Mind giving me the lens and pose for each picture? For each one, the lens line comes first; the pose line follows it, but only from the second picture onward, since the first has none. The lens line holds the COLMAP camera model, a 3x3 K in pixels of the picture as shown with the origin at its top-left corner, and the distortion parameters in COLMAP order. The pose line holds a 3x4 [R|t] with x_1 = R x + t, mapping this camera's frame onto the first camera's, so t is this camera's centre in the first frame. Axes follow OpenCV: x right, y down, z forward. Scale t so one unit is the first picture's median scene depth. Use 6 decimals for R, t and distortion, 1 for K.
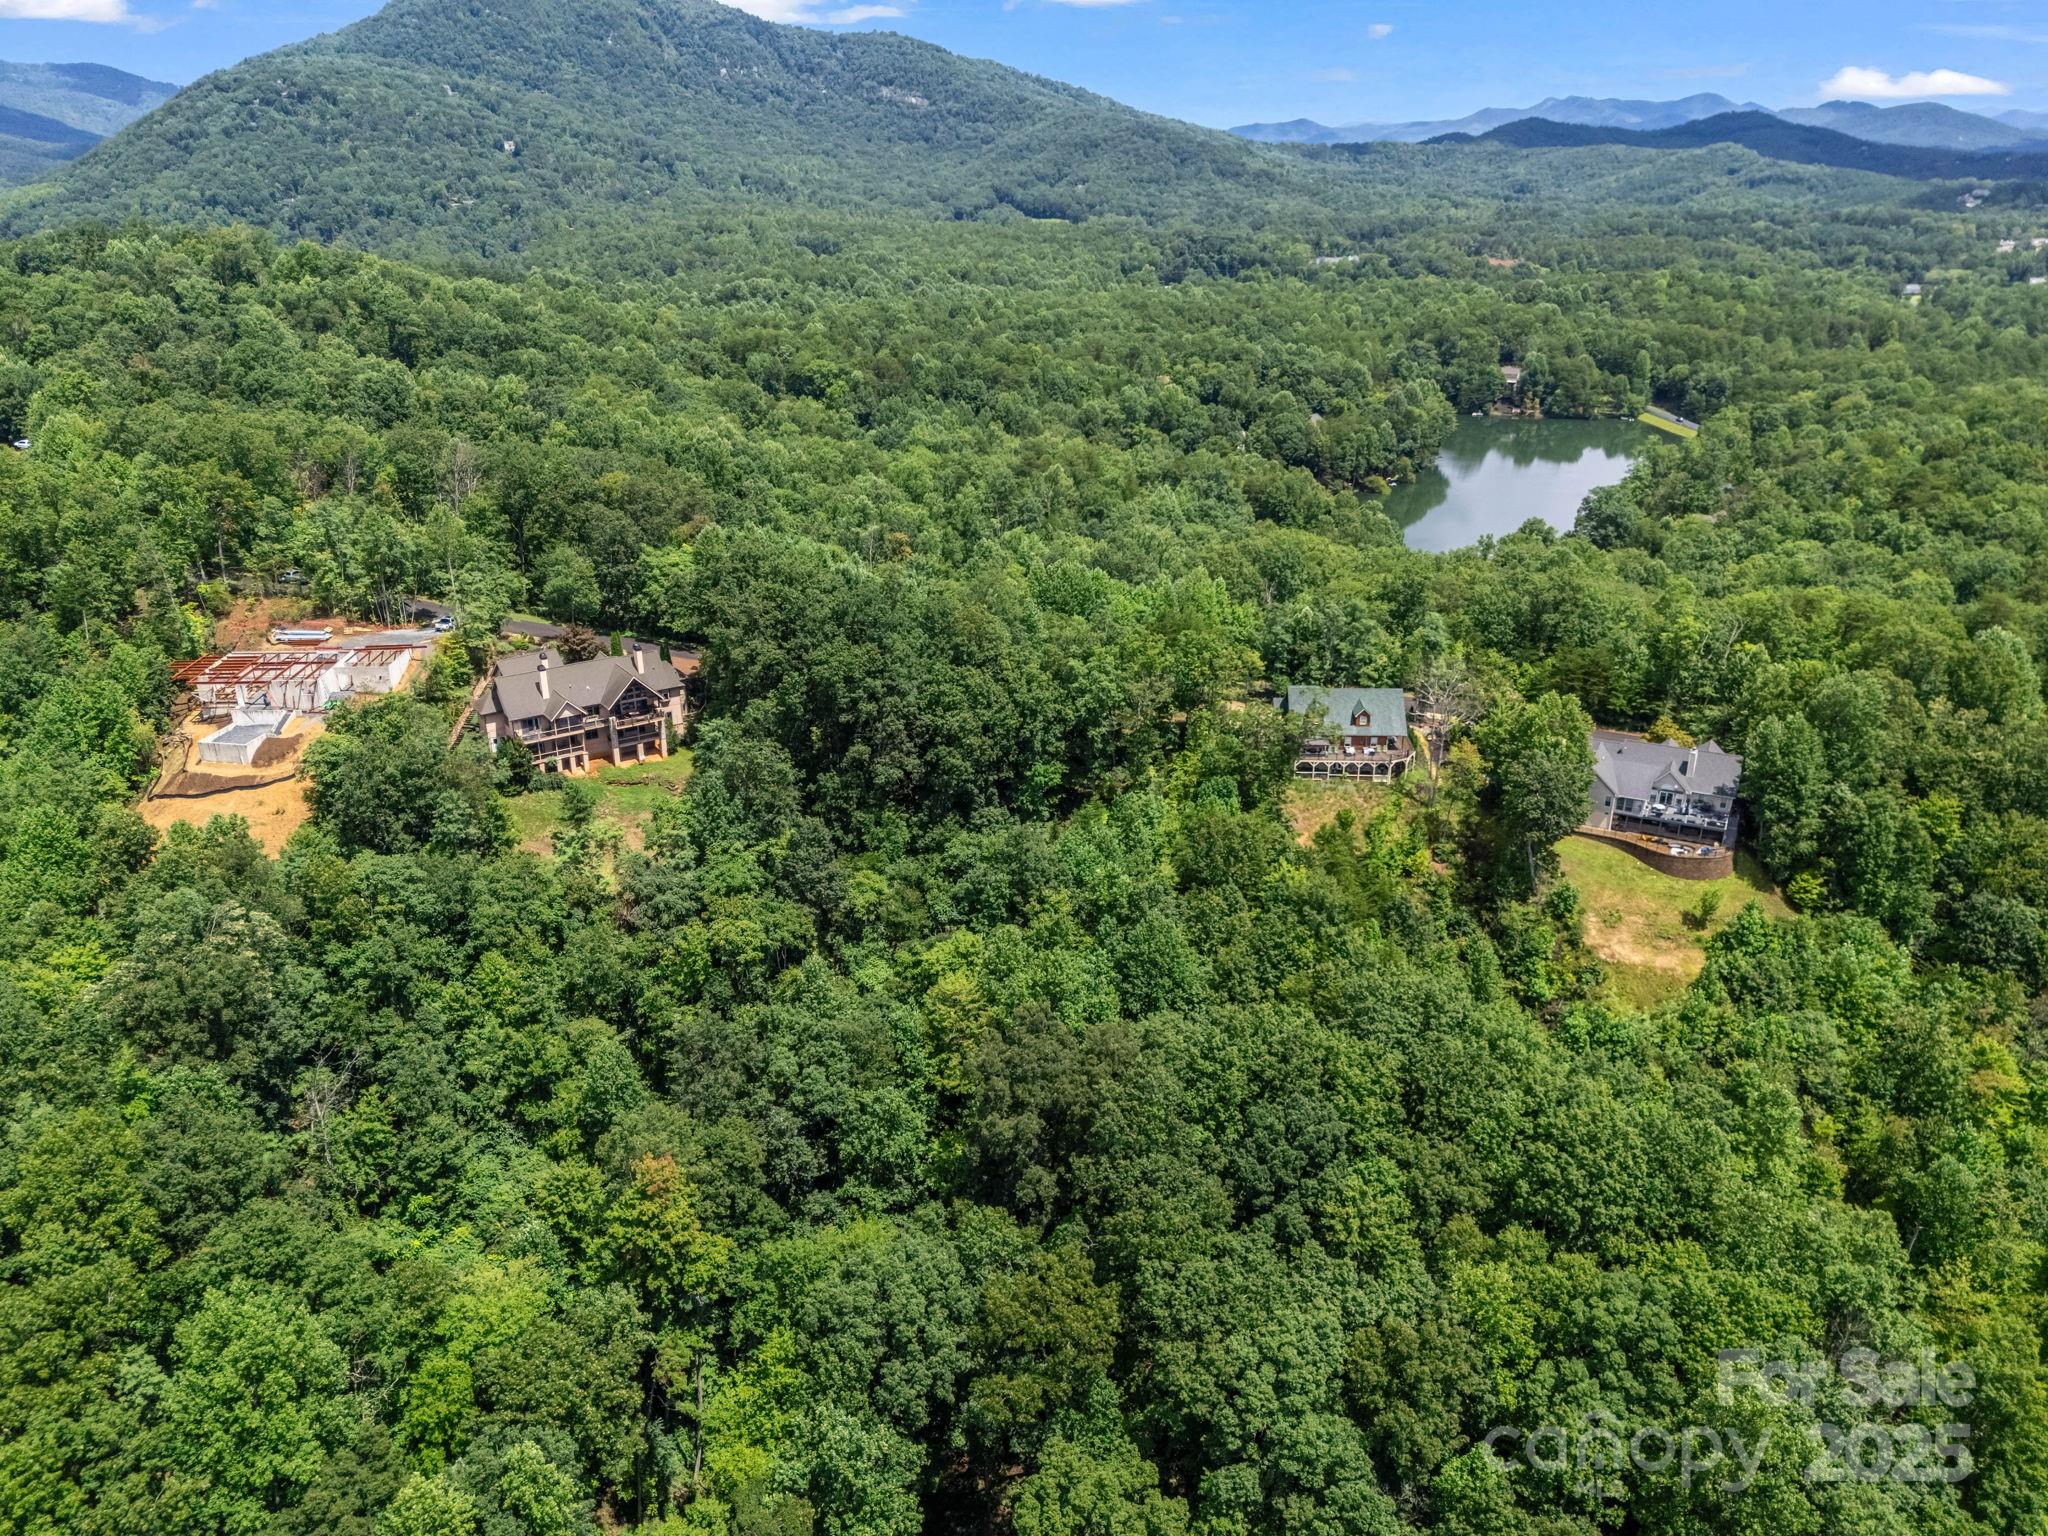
lens RADIAL K [[1536.5, 0, 1018.9], [0, 1536.5, 766.9], [0, 0, 1]] dist [0.065275, -0.056679]
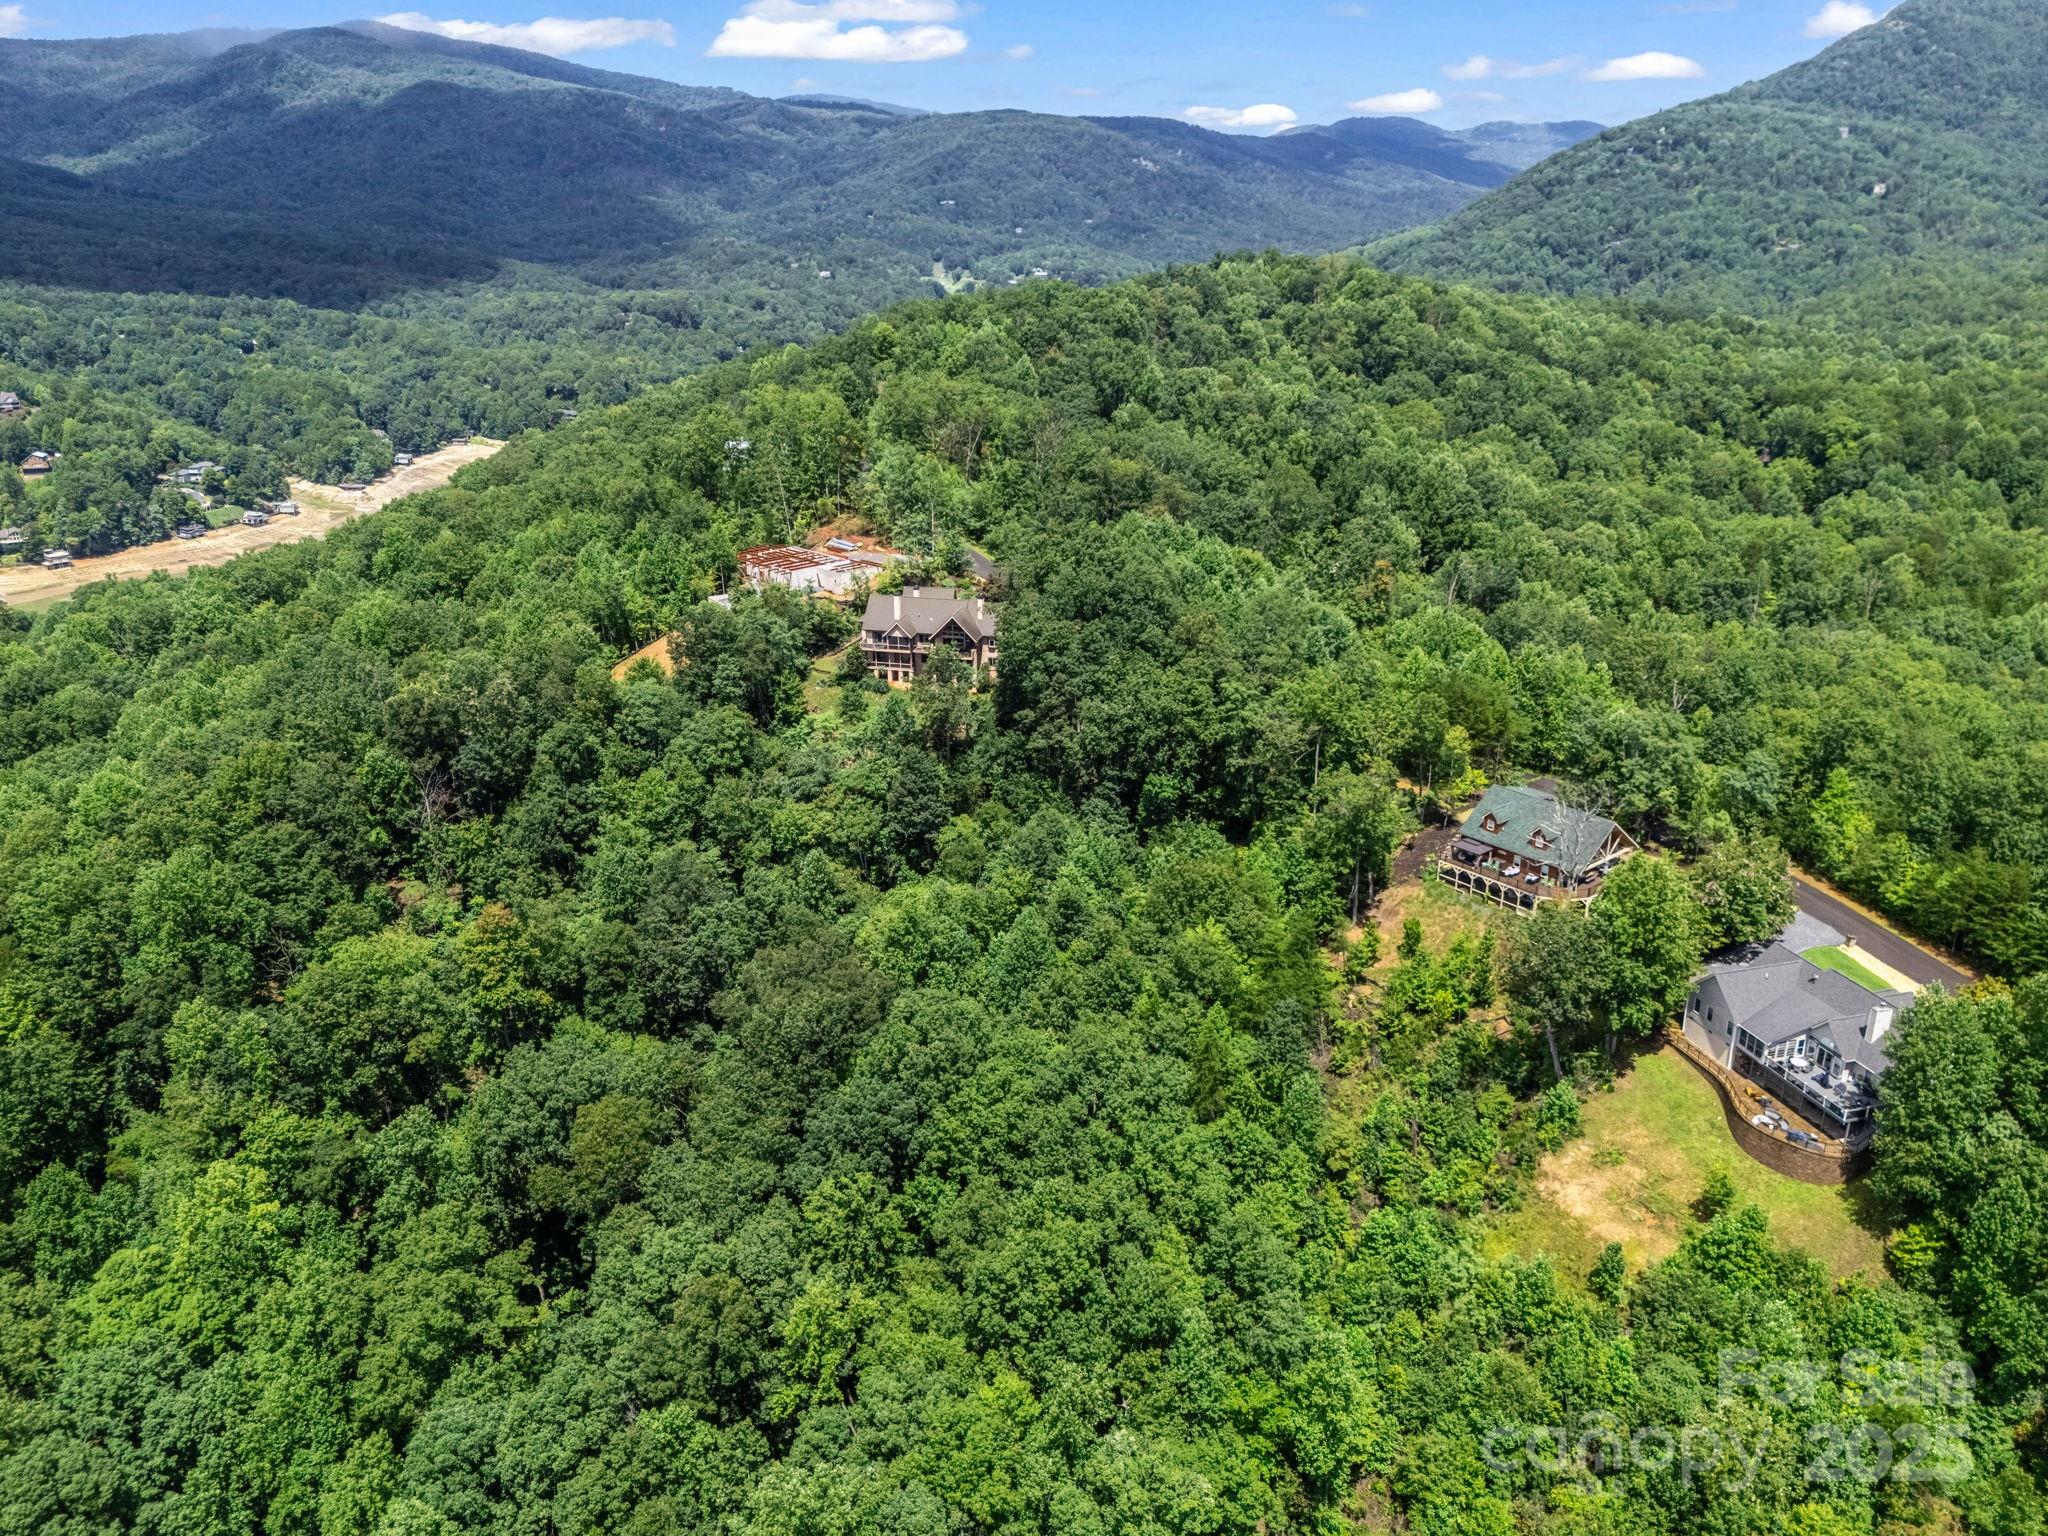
lens RADIAL K [[1534.5, 0, 1020.6], [0, 1534.5, 764.5], [0, 0, 1]] dist [0.087987, -0.089335]
pose [[0.675993, 0.258430, -0.690107, 0.616490], [-0.278535, 0.956622, 0.085395, -0.065226], [0.682240, 0.134492, 0.718652, 0.221310]]
